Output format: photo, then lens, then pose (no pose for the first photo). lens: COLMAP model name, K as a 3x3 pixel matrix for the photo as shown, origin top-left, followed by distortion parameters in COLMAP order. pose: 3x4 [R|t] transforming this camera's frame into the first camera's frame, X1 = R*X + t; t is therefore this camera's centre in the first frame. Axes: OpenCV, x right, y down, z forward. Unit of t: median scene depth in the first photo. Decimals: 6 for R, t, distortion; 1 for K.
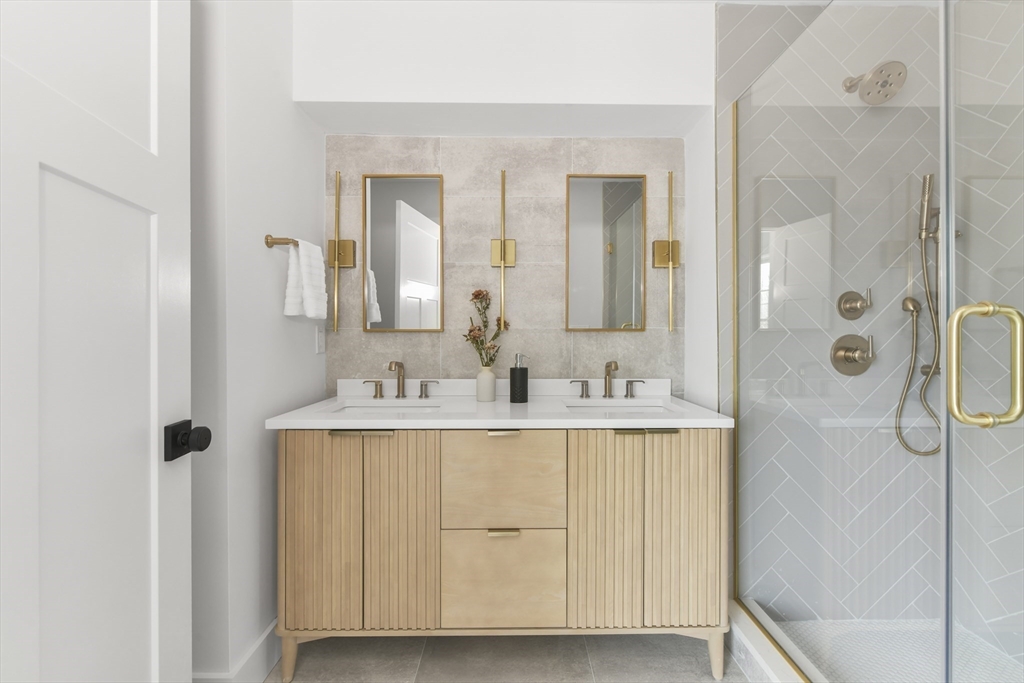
lens RADIAL K [[413.8, 0, 514.3], [0, 413.8, 343.8], [0, 0, 1]] dist [-0.006633, -0.000412]
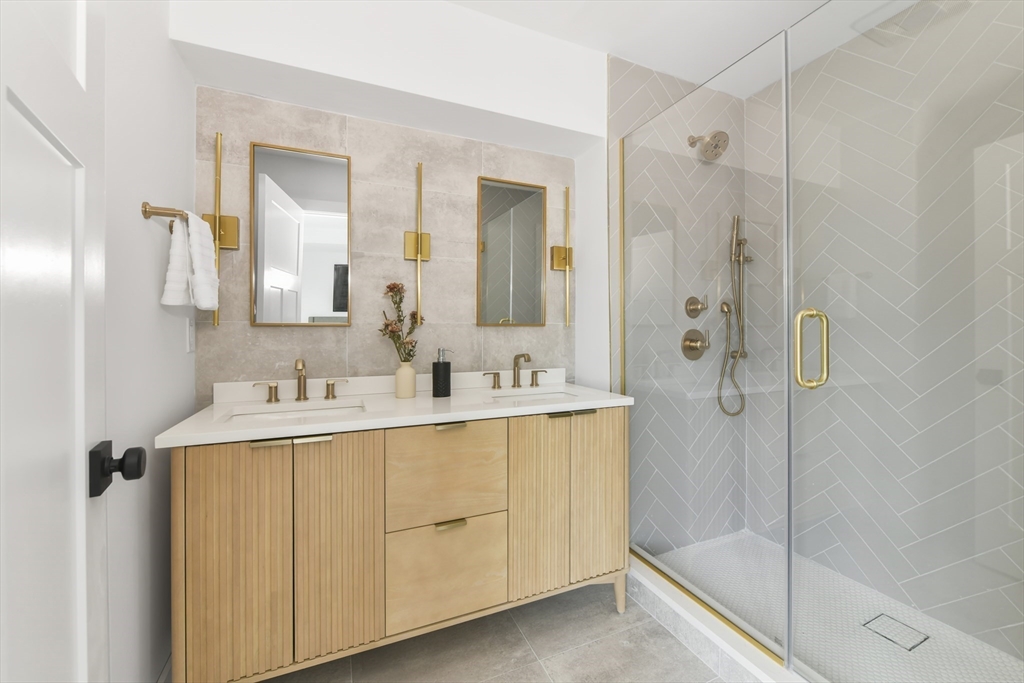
lens RADIAL K [[413.8, 0, 520.3], [0, 413.8, 337.6], [0, 0, 1]] dist [-0.006633, -0.000412]
pose [[0.917065, -0.007857, 0.398660, -0.225964], [0.008661, 0.999962, -0.000215, -0.000029], [-0.398643, 0.003650, 0.917099, -0.000658]]
